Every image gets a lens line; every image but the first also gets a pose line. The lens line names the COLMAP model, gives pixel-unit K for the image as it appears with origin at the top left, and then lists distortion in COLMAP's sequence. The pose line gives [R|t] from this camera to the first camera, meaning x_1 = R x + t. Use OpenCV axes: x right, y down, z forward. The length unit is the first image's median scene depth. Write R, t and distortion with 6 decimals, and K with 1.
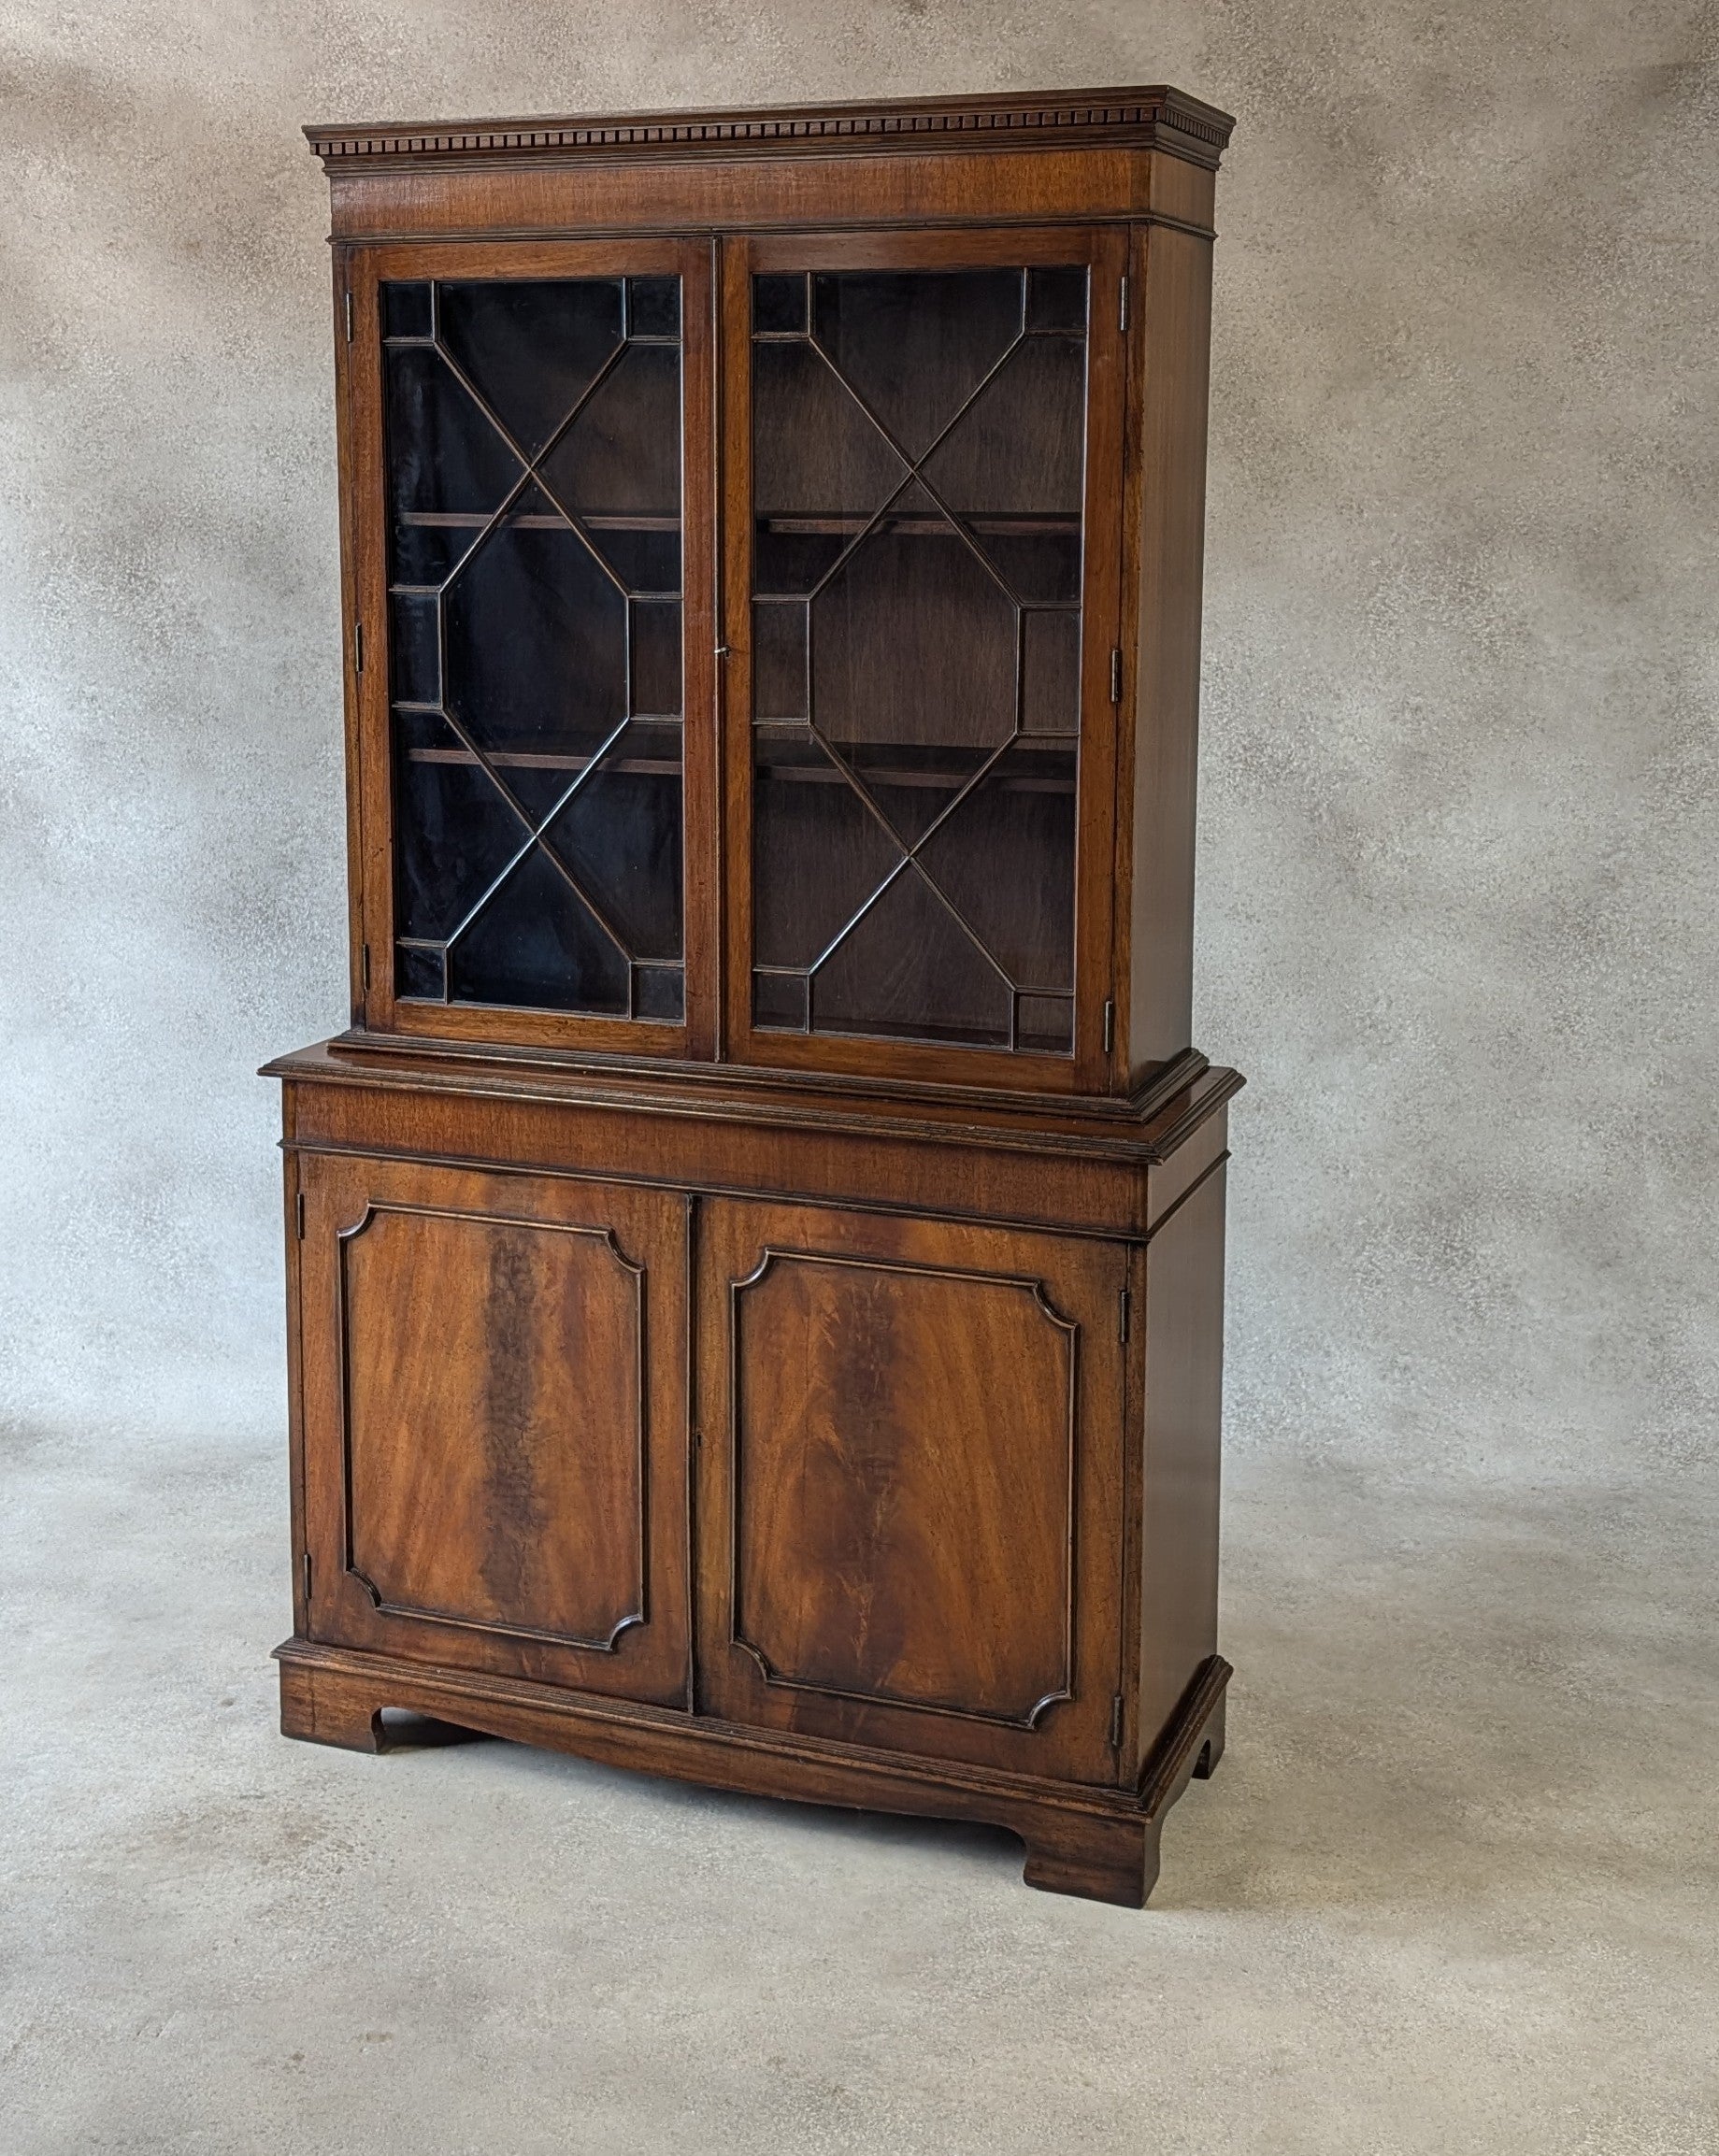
lens RADIAL K [[2690.1, 0, 818.4], [0, 2690.1, 845.7], [0, 0, 1]] dist [0.035996, 0.000000]
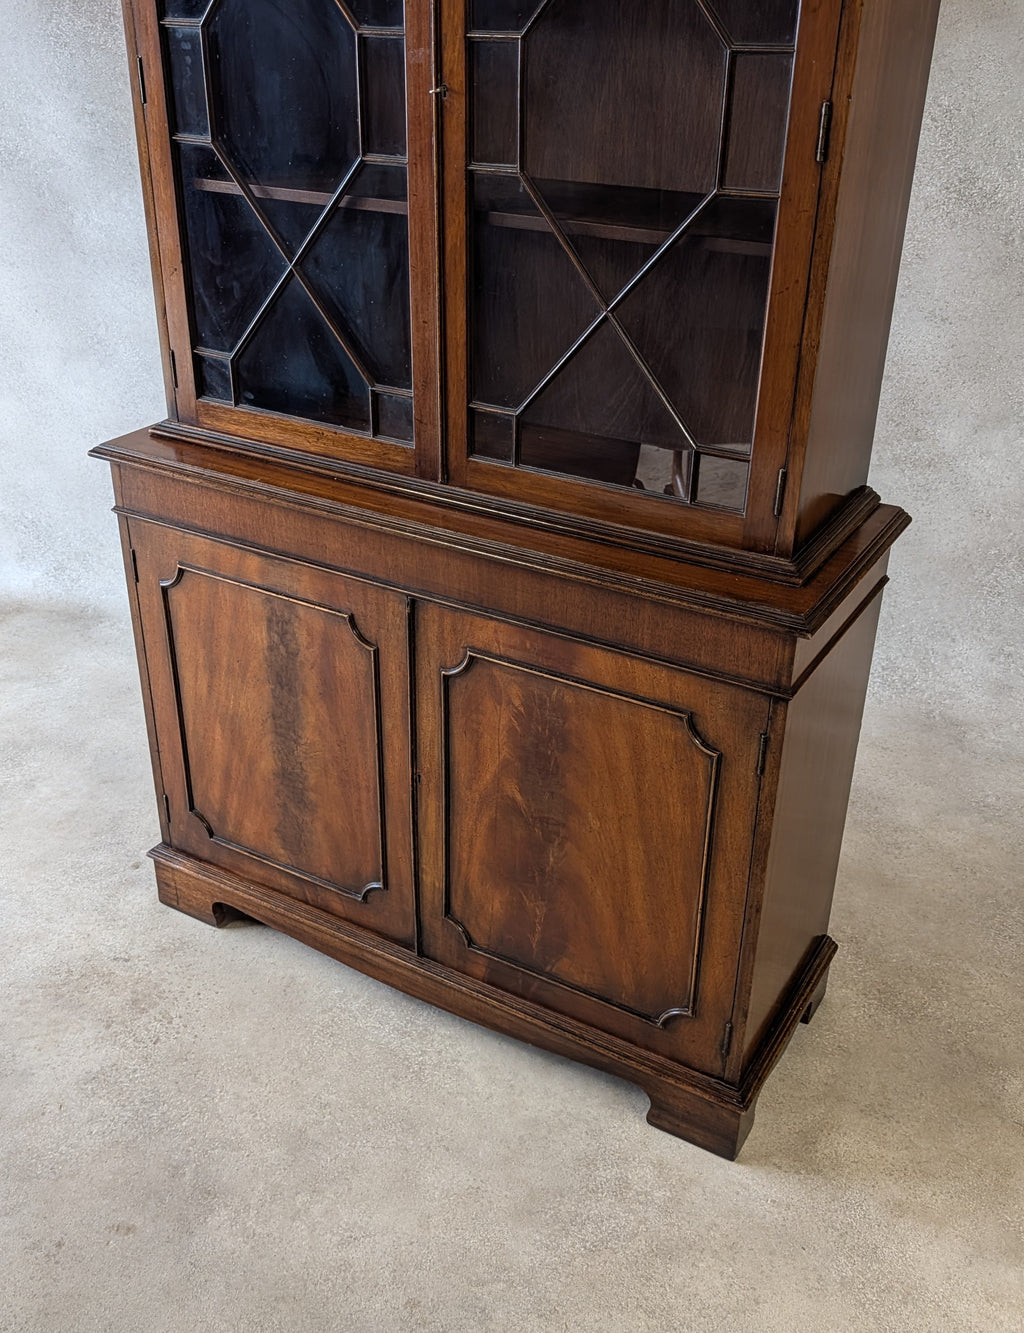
lens RADIAL K [[1290.8, 0, 505.7], [0, 1290.8, 658.9], [0, 0, 1]] dist [0.026263, 0.000000]
pose [[0.986482, 0.085531, -0.139777, 0.073914], [-0.032352, 0.937842, 0.345553, -0.040474], [0.160644, -0.336359, 0.927931, 0.460052]]
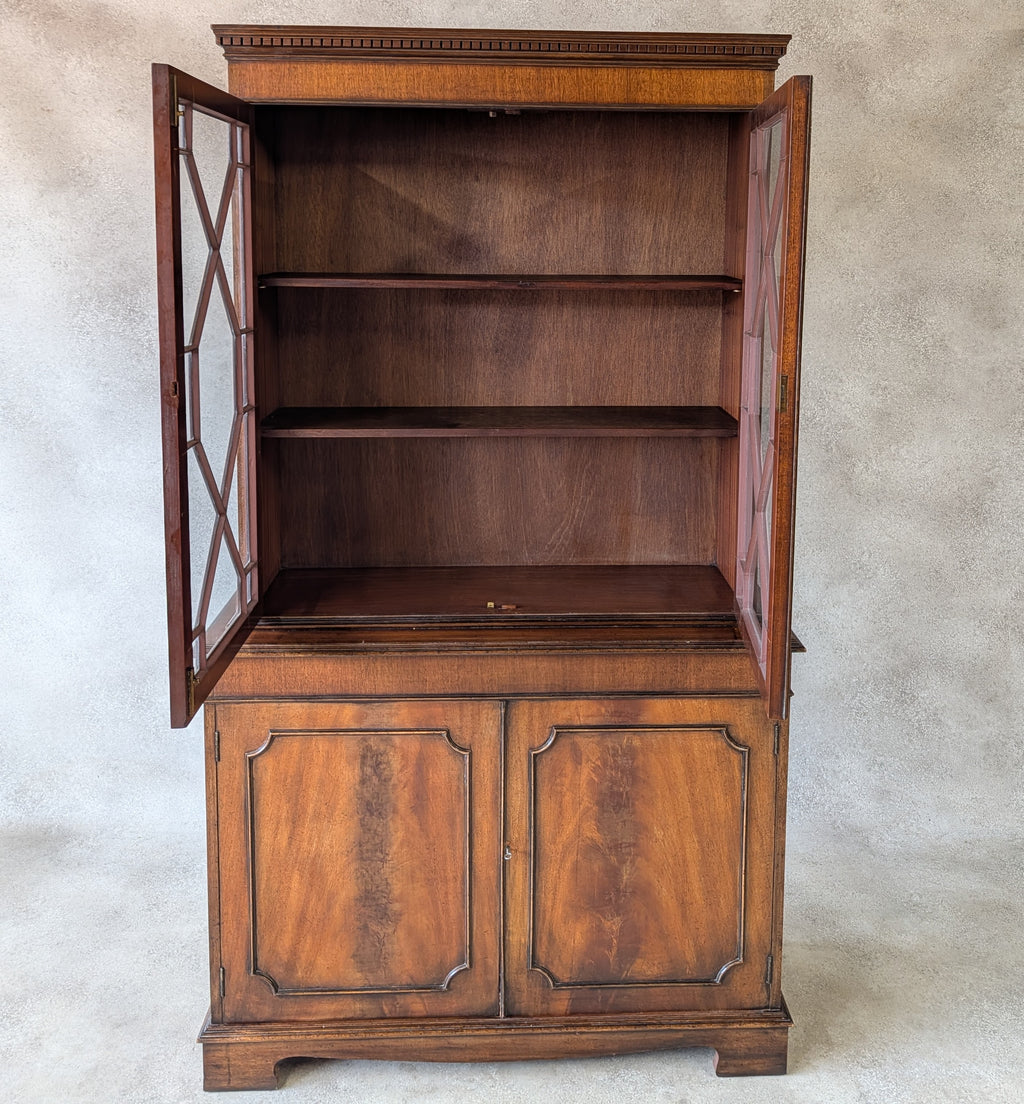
lens RADIAL K [[1071.5, 0, 553.7], [0, 1071.5, 349.0], [0, 0, 1]] dist [0.001840, 0.000000]
pose [[0.912969, -0.036774, 0.406369, -0.265103], [0.052130, 0.998281, -0.026780, -0.059668], [-0.404686, 0.045634, 0.913317, 0.383859]]
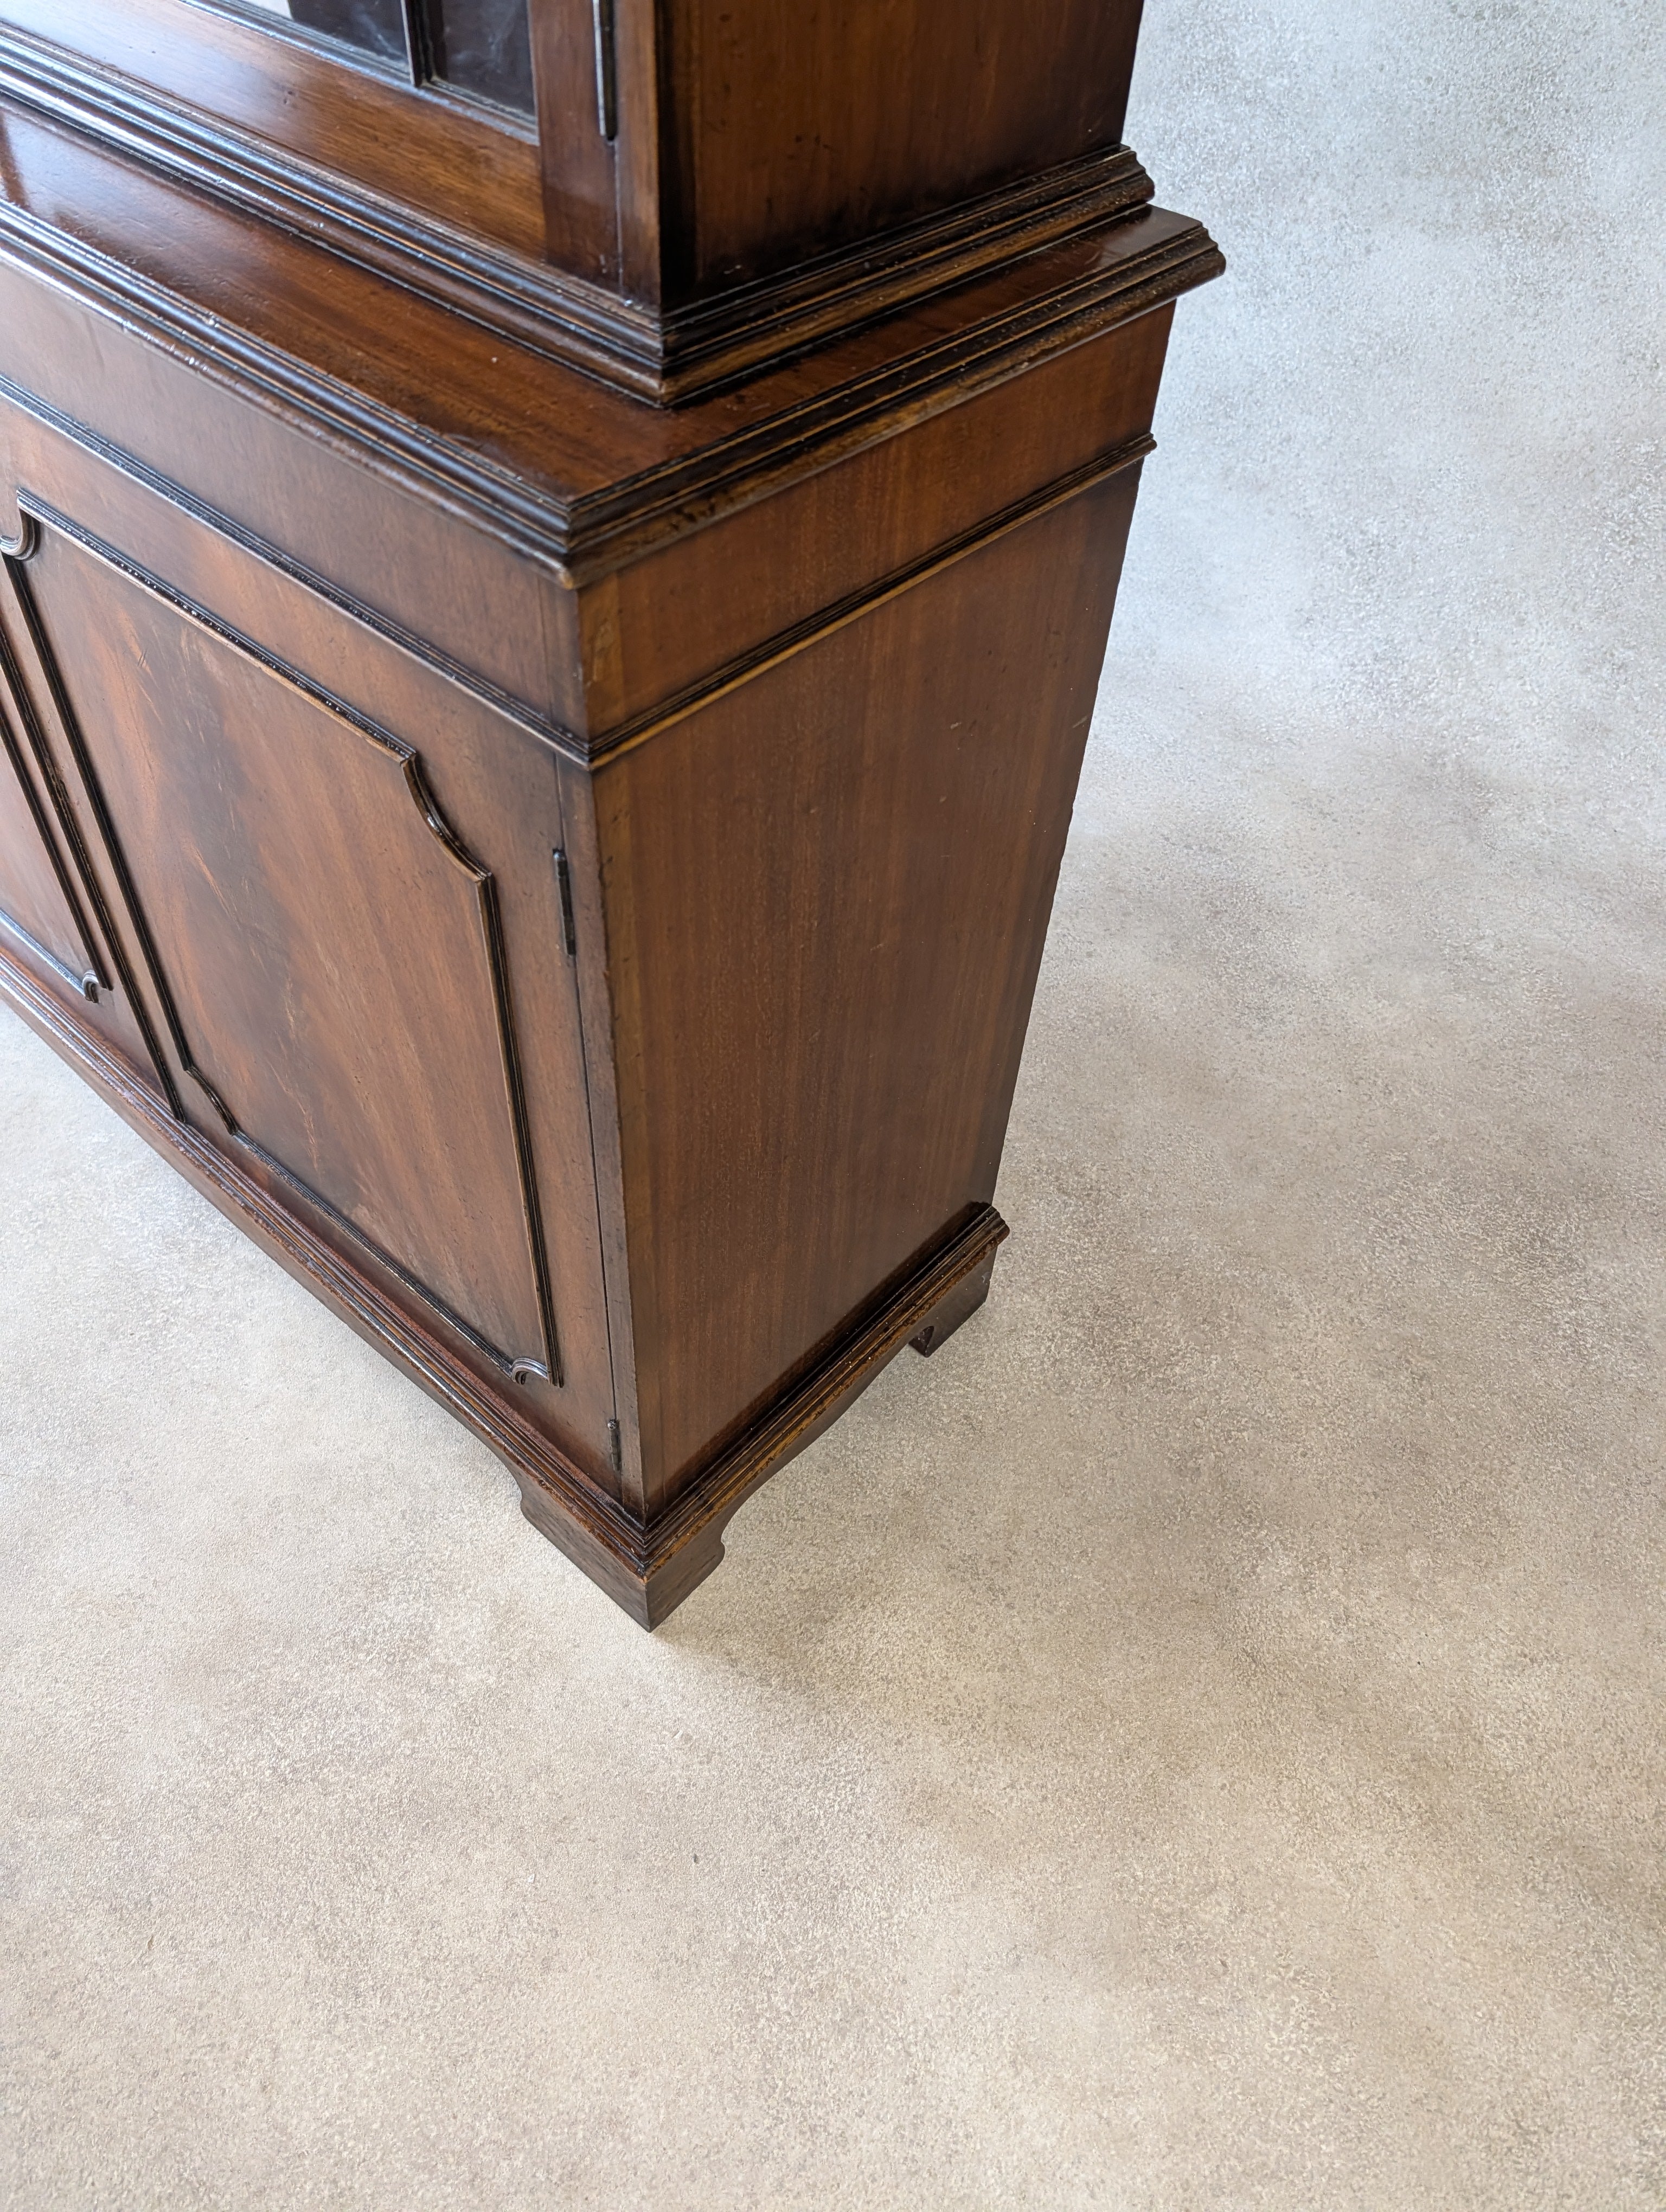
lens RADIAL K [[1581.6, 0, 836.1], [0, 1581.6, 1071.6], [0, 0, 1]] dist [0.012937, -0.012292]
pose [[0.937346, 0.285966, -0.199014, 0.187885], [-0.099628, 0.767376, 0.633410, 0.038401], [0.333852, -0.573897, 0.747787, 0.759144]]
